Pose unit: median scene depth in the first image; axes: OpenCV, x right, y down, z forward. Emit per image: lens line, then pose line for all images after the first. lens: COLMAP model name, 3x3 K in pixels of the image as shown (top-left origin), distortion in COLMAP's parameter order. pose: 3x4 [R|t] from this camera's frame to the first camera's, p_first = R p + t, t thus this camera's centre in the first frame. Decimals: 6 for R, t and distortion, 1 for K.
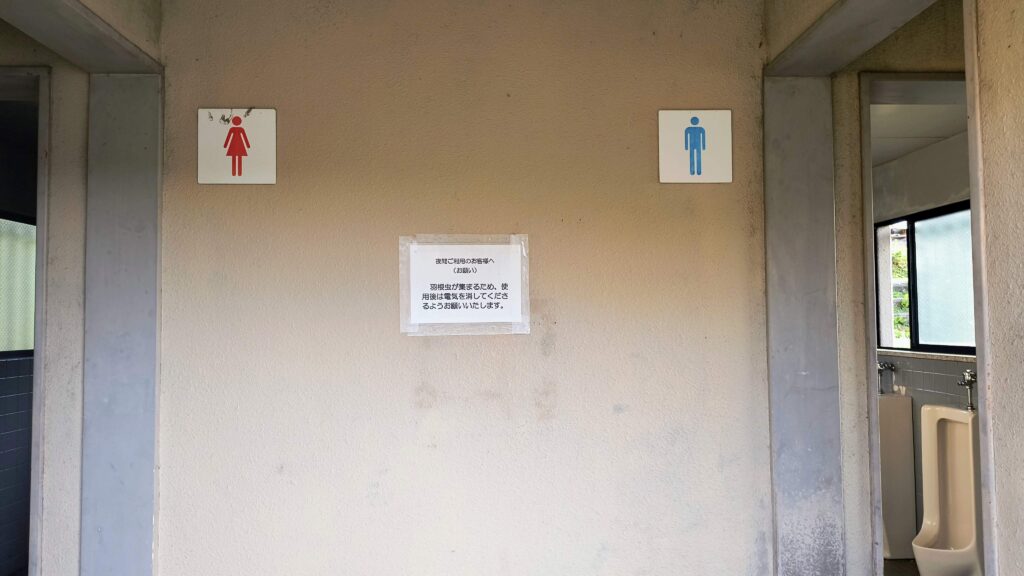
lens RADIAL K [[697.3, 0, 523.5], [0, 697.3, 291.6], [0, 0, 1]] dist [0.008438, -0.004131]
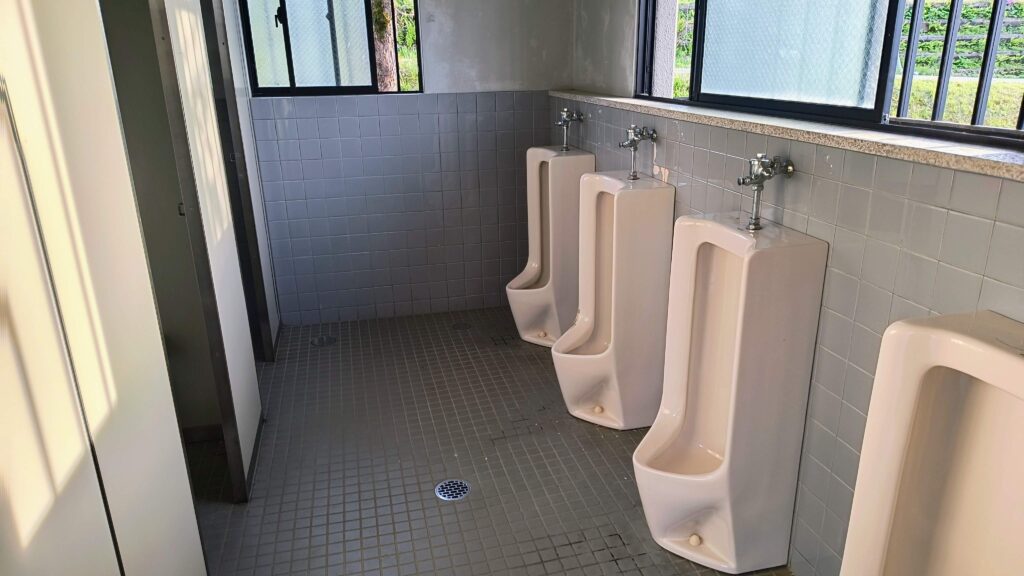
lens RADIAL K [[697.3, 0, 523.5], [0, 697.3, 291.6], [0, 0, 1]] dist [0.008438, -0.004131]
pose [[0.977904, -0.065482, 0.198533, 0.301932], [-0.010408, 0.933249, 0.359078, 0.022516], [-0.208795, -0.353210, 0.911947, 0.451222]]
